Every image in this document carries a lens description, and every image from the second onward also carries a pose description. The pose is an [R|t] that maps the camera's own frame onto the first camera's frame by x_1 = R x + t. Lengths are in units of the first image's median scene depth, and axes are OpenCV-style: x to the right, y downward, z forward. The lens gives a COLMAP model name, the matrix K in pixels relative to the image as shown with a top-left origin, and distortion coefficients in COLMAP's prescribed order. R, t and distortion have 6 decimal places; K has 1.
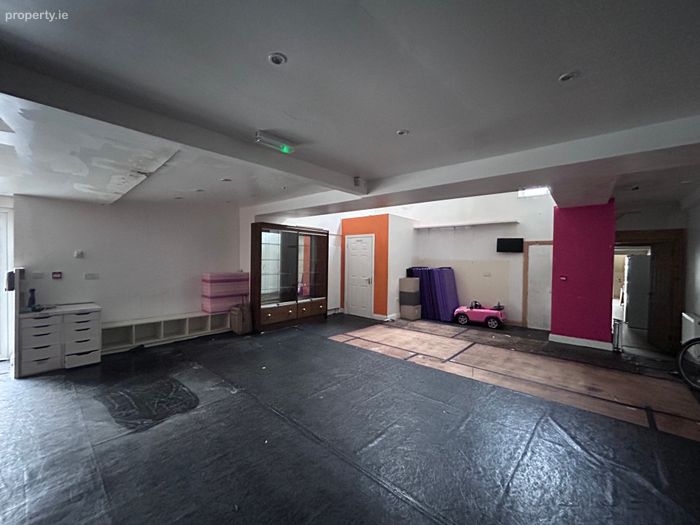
lens RADIAL K [[282.0, 0, 348.4], [0, 282.0, 260.6], [0, 0, 1]] dist [0.004077, -0.000633]
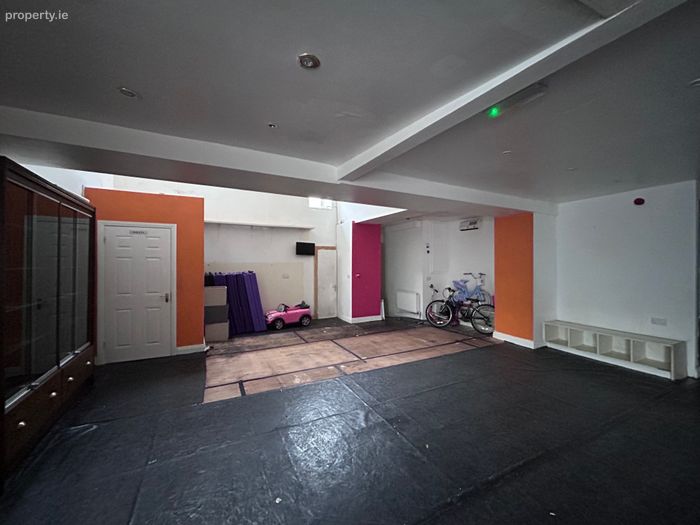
lens RADIAL K [[282.0, 0, 347.7], [0, 282.0, 260.3], [0, 0, 1]] dist [0.004077, -0.000633]
pose [[0.374300, -0.004790, 0.927295, -0.523721], [0.016440, 0.999864, -0.001471, -0.005786], [-0.927162, 0.015796, 0.374327, 0.556640]]
